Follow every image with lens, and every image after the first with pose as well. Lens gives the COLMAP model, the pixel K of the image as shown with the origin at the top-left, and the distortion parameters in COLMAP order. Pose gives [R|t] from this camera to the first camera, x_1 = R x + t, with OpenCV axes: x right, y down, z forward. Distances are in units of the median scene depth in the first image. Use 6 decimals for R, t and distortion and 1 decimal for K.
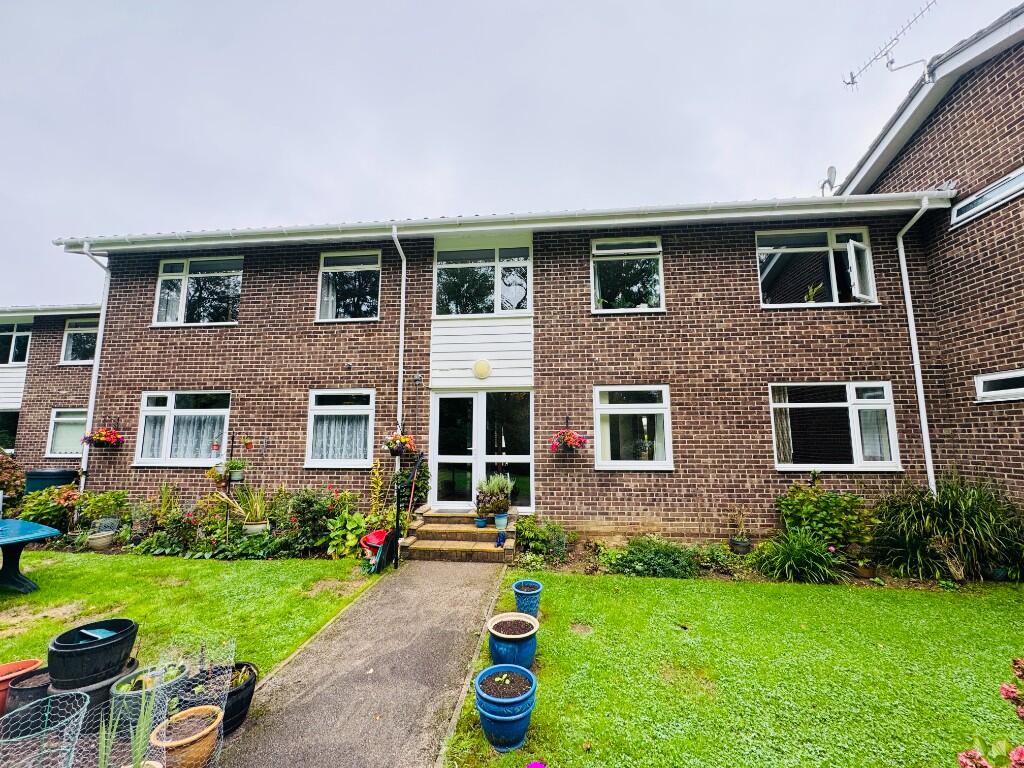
lens RADIAL K [[405.1, 0, 512.7], [0, 405.1, 389.0], [0, 0, 1]] dist [-0.000559, -0.000238]
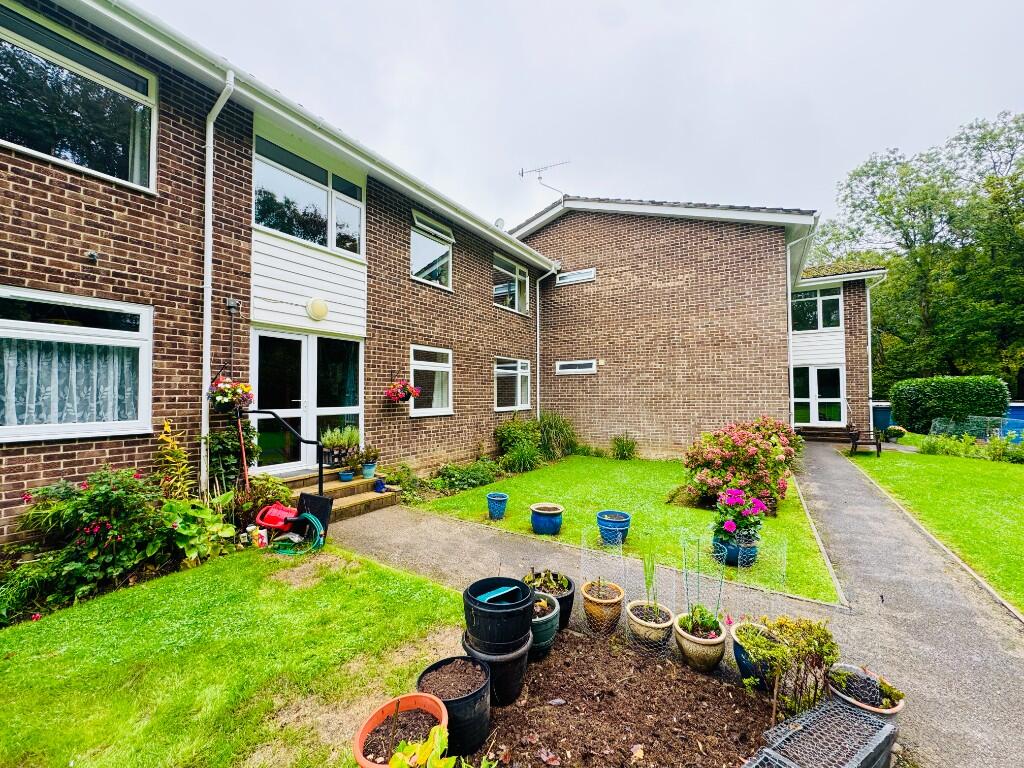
lens RADIAL K [[412.0, 0, 512.0], [0, 412.0, 384.0], [0, 0, 1]] dist [0.001849, 0.000006]
pose [[0.441066, 0.023599, 0.897164, -0.687761], [-0.111443, 0.993358, 0.028658, 0.038291], [-0.890529, -0.112622, 0.440766, 0.225029]]
